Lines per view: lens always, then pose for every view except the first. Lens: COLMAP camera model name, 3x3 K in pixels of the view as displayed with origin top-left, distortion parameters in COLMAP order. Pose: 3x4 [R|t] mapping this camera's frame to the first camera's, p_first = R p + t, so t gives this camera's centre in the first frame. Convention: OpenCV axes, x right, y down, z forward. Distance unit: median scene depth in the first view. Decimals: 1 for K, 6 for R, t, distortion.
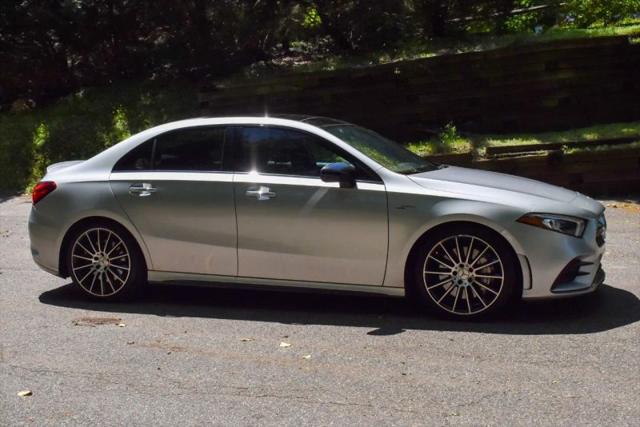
lens RADIAL K [[796.5, 0, 343.7], [0, 796.5, 211.2], [0, 0, 1]] dist [-0.057808, -0.038185]
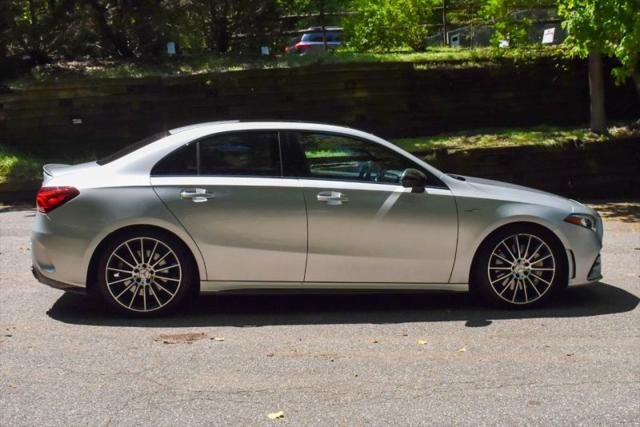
lens RADIAL K [[754.6, 0, 339.1], [0, 754.6, 213.5], [0, 0, 1]] dist [-0.057374, 0.005843]
pose [[0.909008, -0.013080, 0.416573, -0.493155], [0.016003, 0.999866, -0.003525, 0.000405], [-0.416471, 0.009870, 0.909095, 0.119605]]
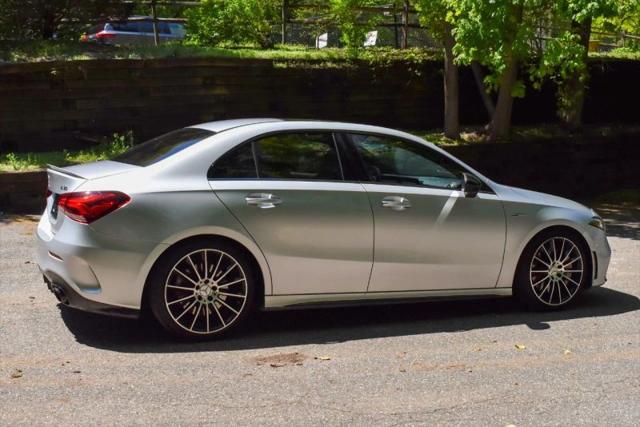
lens RADIAL K [[796.5, 0, 343.7], [0, 796.5, 211.2], [0, 0, 1]] dist [-0.057808, -0.038185]
pose [[0.730123, -0.015710, 0.683135, -0.805365], [0.027281, 0.999609, -0.006170, -0.008839], [-0.682771, 0.023142, 0.730266, 0.332750]]
